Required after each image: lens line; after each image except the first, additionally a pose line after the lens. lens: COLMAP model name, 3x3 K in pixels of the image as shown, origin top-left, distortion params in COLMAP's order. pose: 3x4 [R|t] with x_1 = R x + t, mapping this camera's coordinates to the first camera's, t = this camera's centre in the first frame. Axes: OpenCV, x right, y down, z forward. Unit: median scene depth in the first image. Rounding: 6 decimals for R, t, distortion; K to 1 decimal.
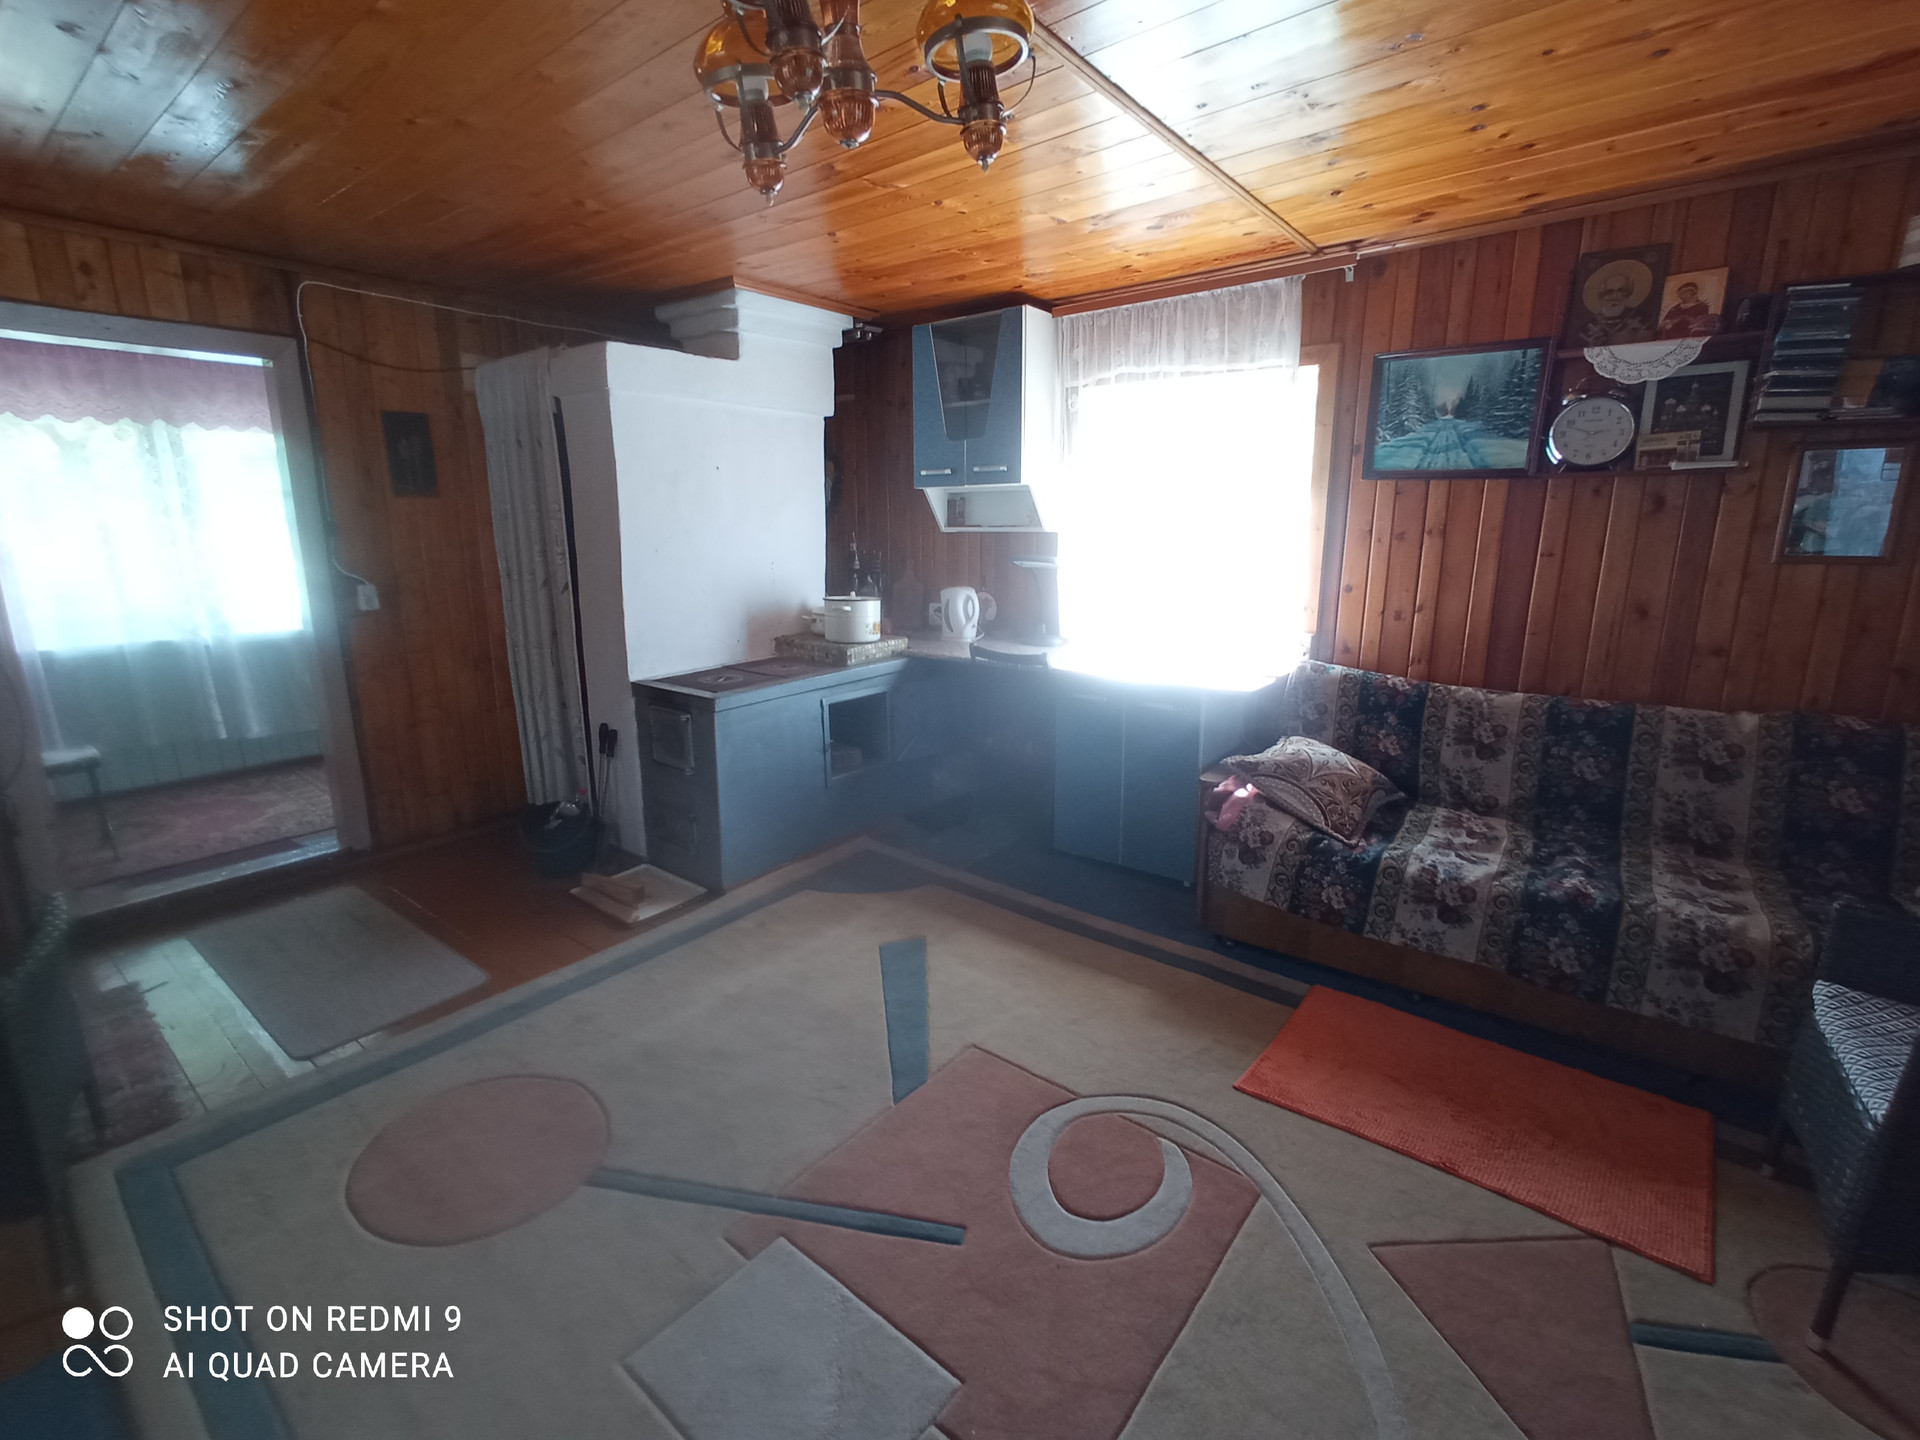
lens RADIAL K [[862.0, 0, 956.4], [0, 862.0, 708.4], [0, 0, 1]] dist [0.000435, -0.000003]
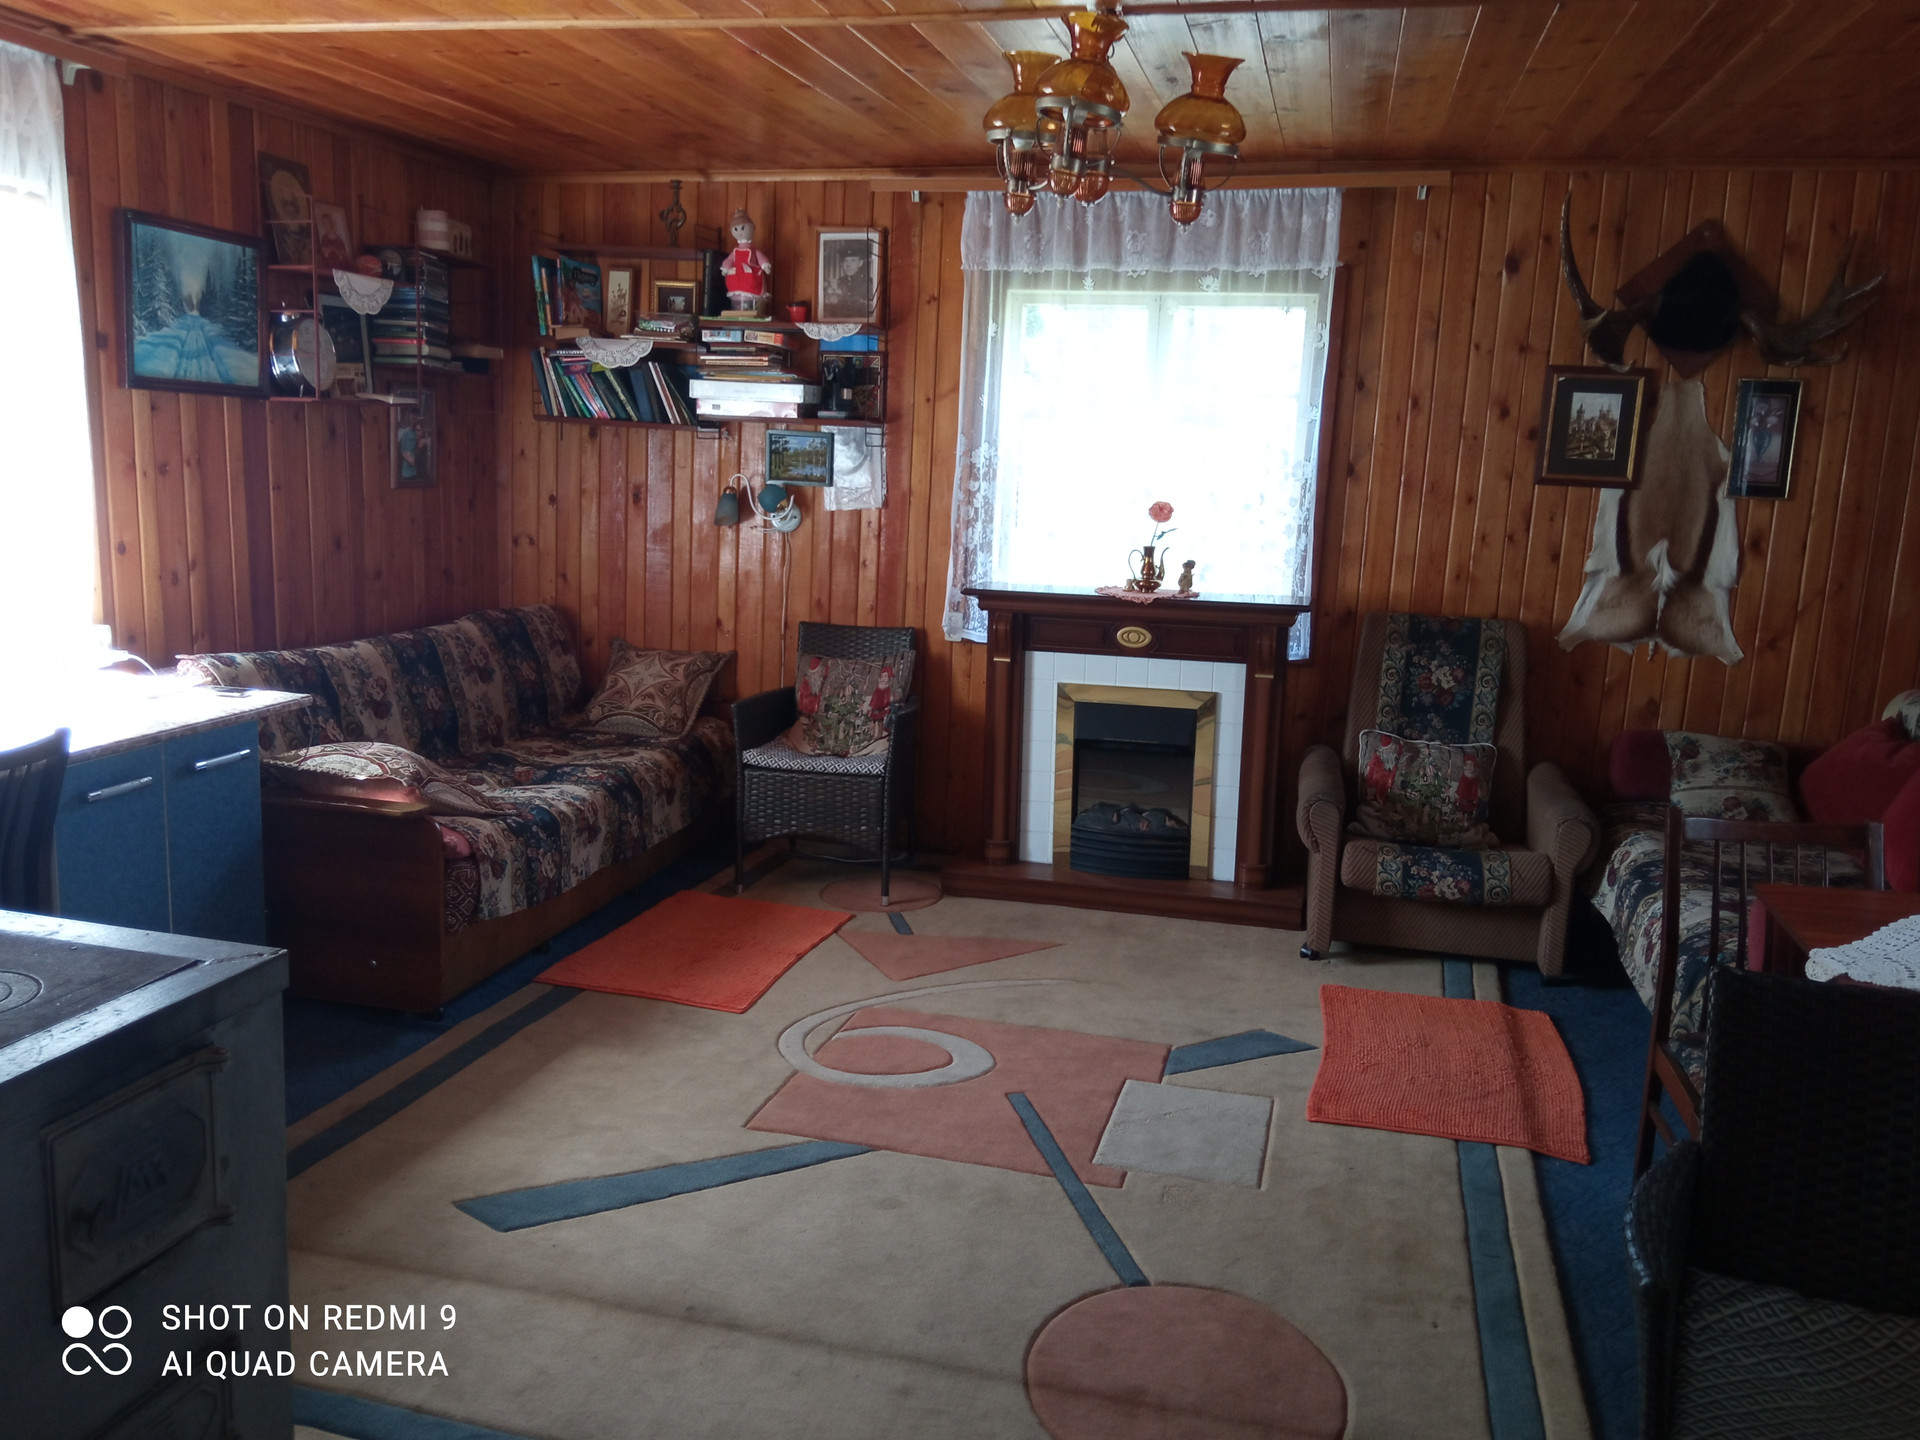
lens RADIAL K [[1537.3, 0, 959.2], [0, 1537.3, 725.1], [0, 0, 1]] dist [0.009134, 0.004448]
pose [[-0.398230, -0.176719, 0.900102, -1.006438], [0.156781, 0.953715, 0.256609, -0.235825], [-0.903788, 0.243308, -0.352092, 0.964759]]
